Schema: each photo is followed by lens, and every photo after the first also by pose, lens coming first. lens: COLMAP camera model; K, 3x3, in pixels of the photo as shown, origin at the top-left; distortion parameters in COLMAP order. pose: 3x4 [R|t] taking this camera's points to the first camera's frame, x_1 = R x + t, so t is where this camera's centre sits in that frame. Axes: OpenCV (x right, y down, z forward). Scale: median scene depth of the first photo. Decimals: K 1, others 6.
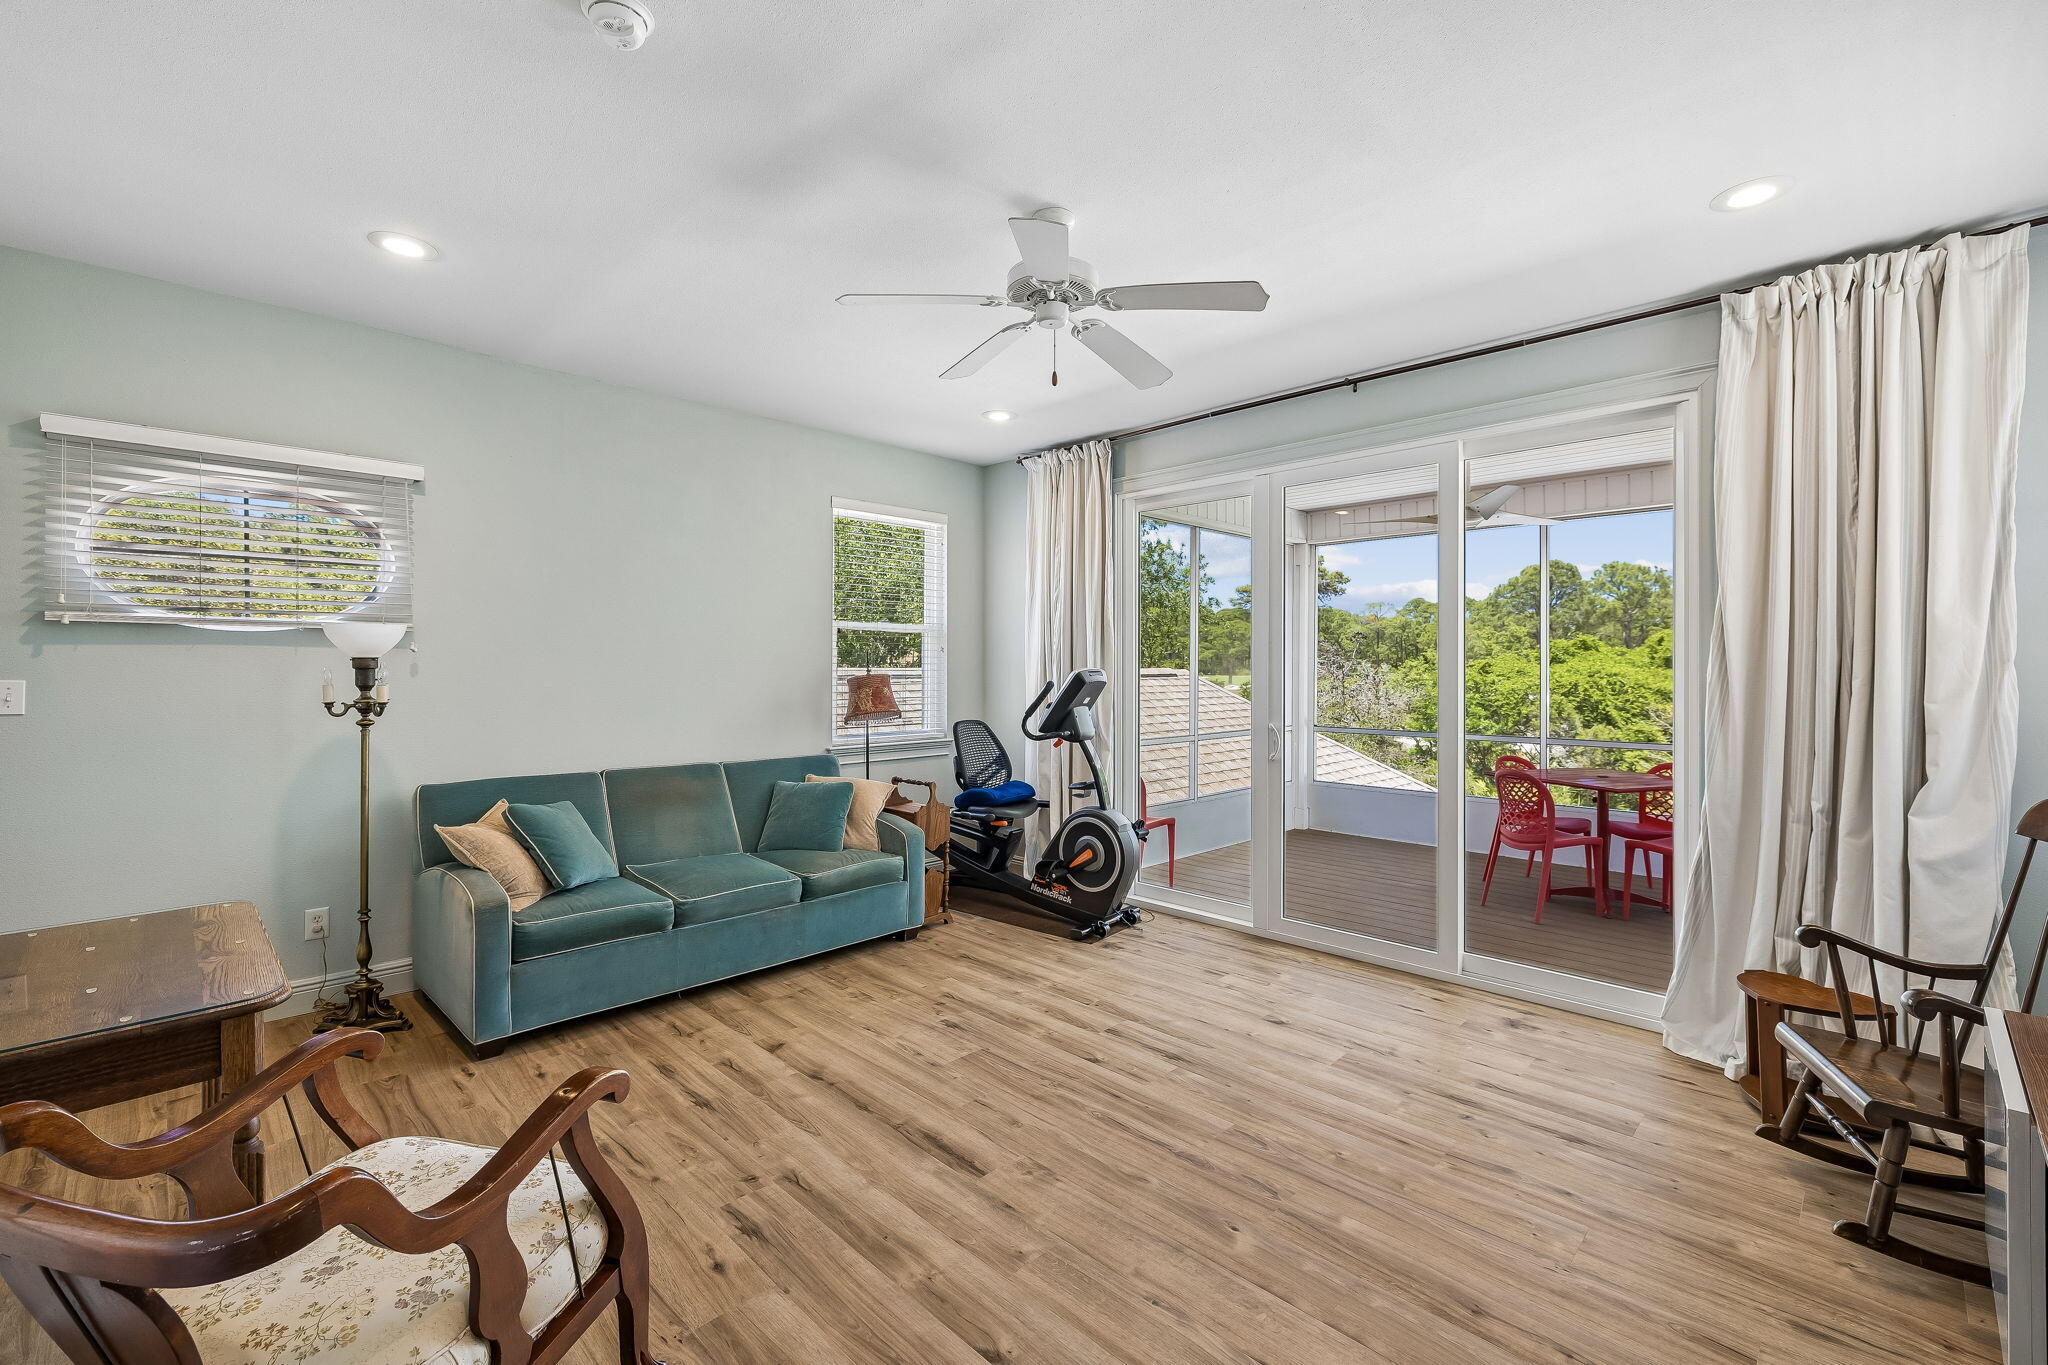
lens RADIAL K [[862.4, 0, 1025.3], [0, 862.4, 674.2], [0, 0, 1]] dist [0.000699, -0.000225]
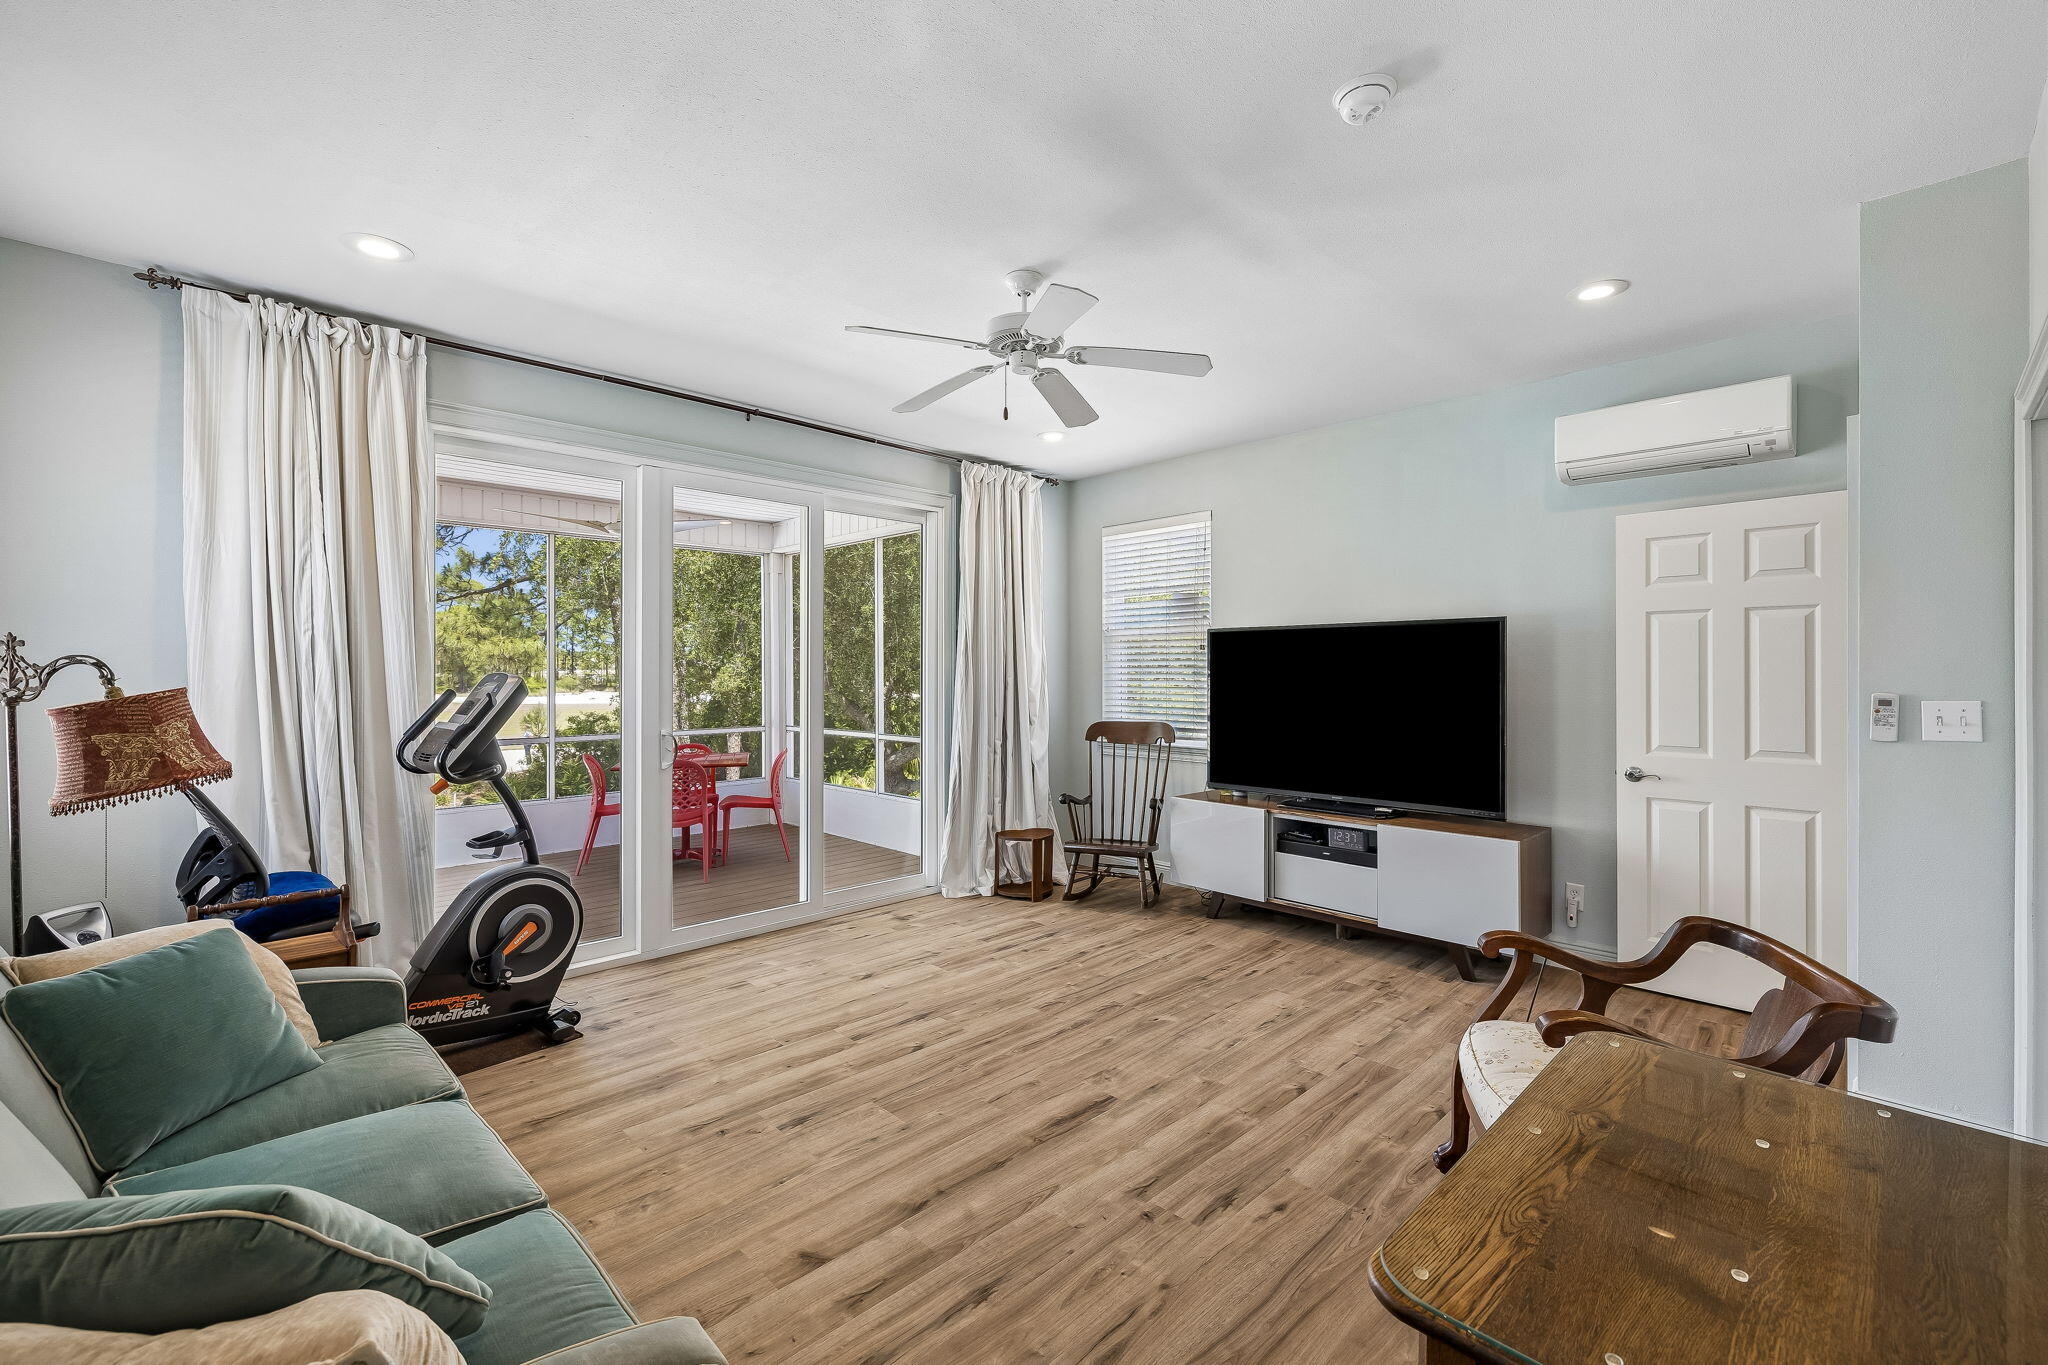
lens RADIAL K [[862.4, 0, 1025.3], [0, 862.4, 674.2], [0, 0, 1]] dist [0.000699, -0.000225]
pose [[0.015234, -0.005104, 0.999871, -0.981382], [0.007990, 0.999956, 0.004983, -0.009013], [-0.999852, 0.007913, 0.015275, 0.869258]]
